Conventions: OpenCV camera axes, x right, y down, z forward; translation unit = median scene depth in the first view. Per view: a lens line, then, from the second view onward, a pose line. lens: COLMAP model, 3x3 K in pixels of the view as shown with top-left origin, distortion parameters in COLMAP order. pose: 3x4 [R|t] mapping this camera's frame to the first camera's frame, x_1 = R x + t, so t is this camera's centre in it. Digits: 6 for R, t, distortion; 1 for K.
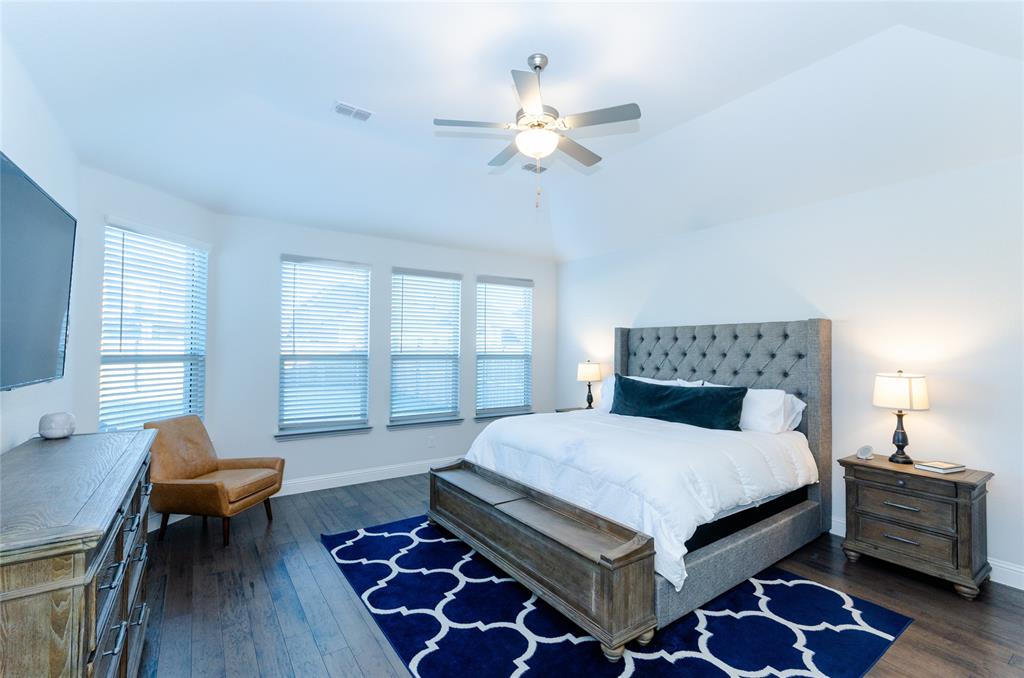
lens RADIAL K [[460.3, 0, 521.1], [0, 460.3, 343.4], [0, 0, 1]] dist [-0.001439, -0.000011]
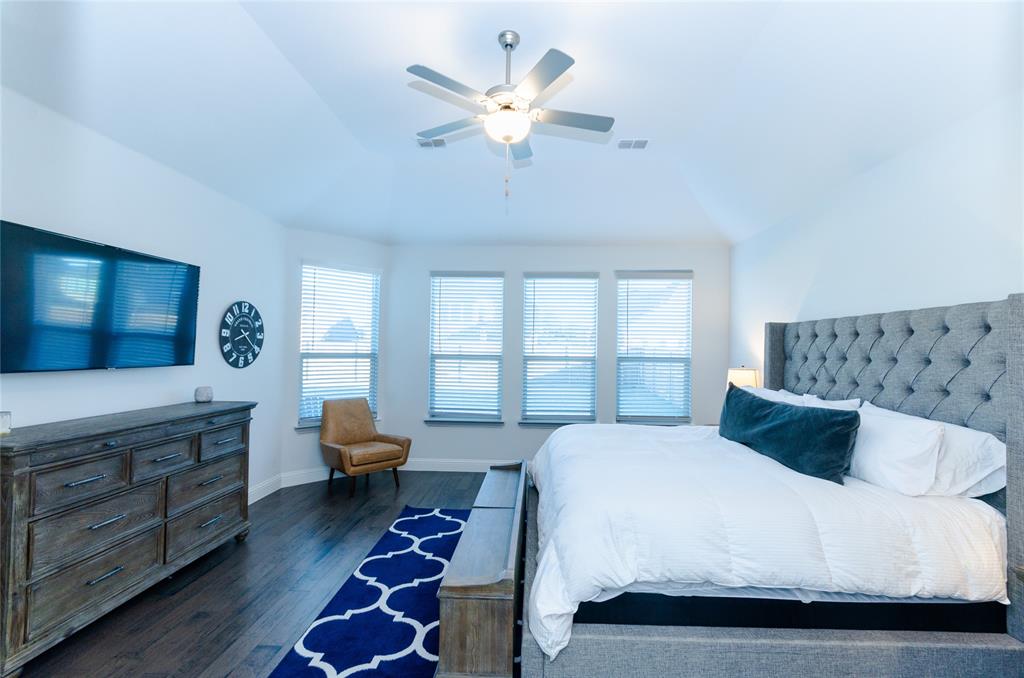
lens RADIAL K [[460.3, 0, 521.1], [0, 460.3, 343.4], [0, 0, 1]] dist [-0.001439, -0.000011]
pose [[0.792033, -0.005450, -0.610453, 0.449149], [0.001091, 0.999971, -0.007512, 0.006303], [0.610477, 0.005284, 0.792017, 0.204756]]
